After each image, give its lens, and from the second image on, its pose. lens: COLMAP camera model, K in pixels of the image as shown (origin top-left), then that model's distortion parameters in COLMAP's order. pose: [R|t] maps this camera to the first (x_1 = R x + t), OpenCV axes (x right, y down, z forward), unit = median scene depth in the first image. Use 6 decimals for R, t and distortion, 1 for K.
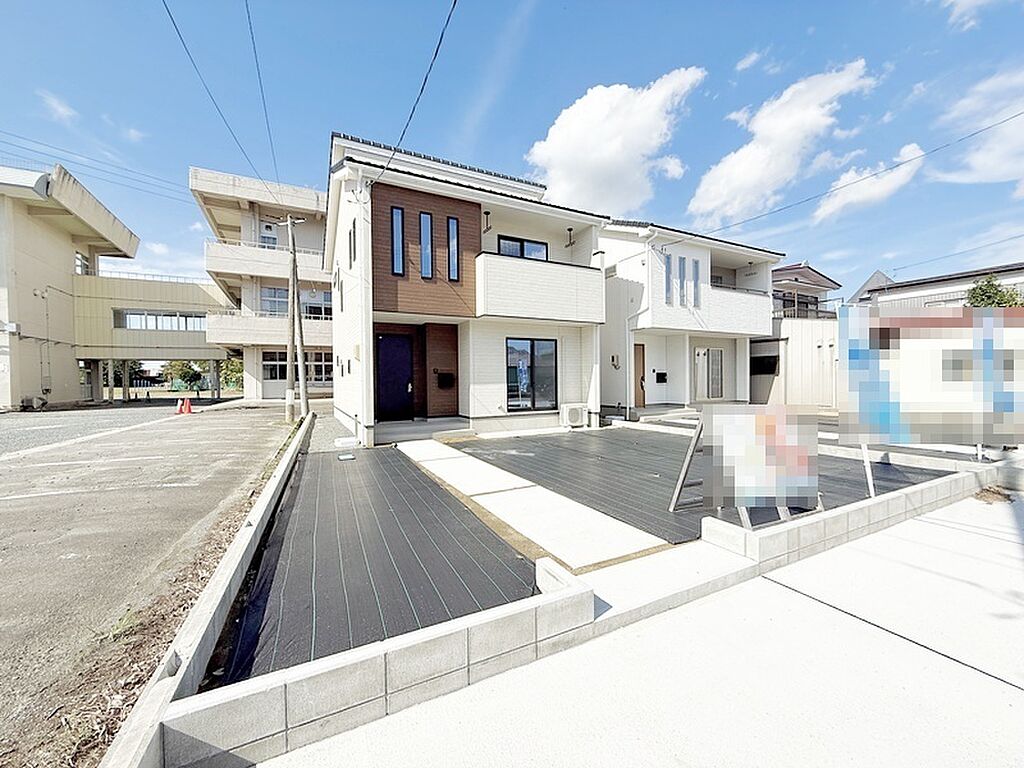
lens RADIAL K [[408.9, 0, 512.5], [0, 408.9, 383.6], [0, 0, 1]] dist [-0.000191, 0.000213]
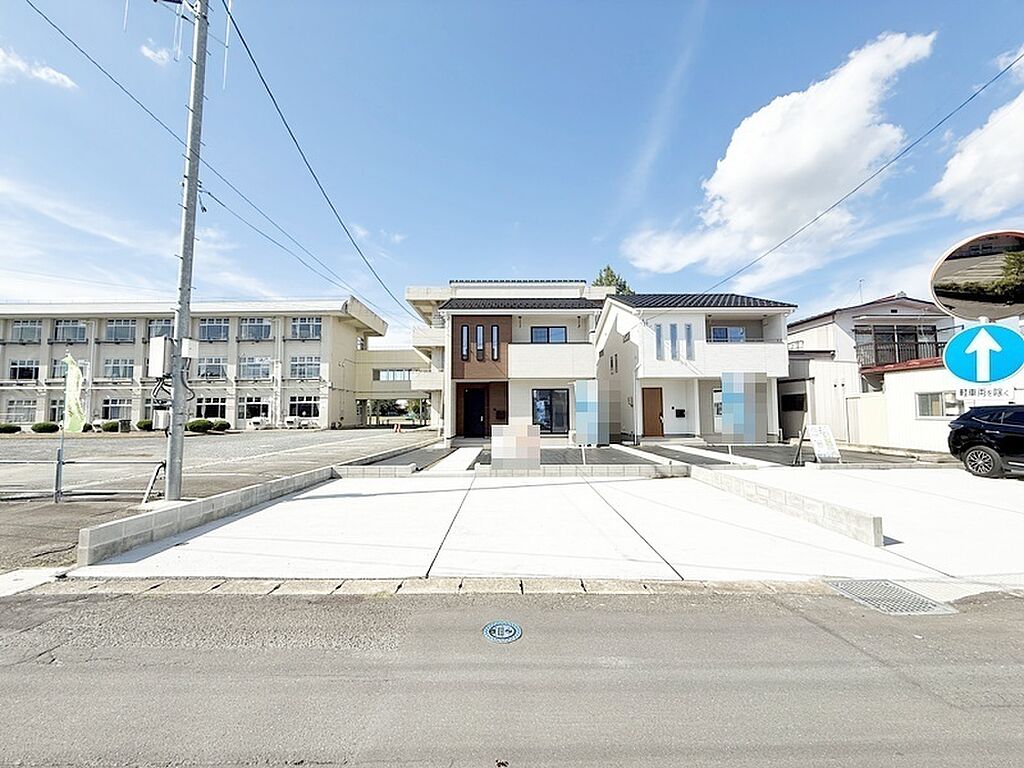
lens RADIAL K [[408.9, 0, 510.1], [0, 408.9, 384.7], [0, 0, 1]] dist [-0.000191, 0.000213]
pose [[0.889060, -0.026060, -0.457049, 0.447424], [-0.008658, 0.997243, -0.073703, -0.004934], [0.457709, 0.069483, 0.886383, -0.343241]]
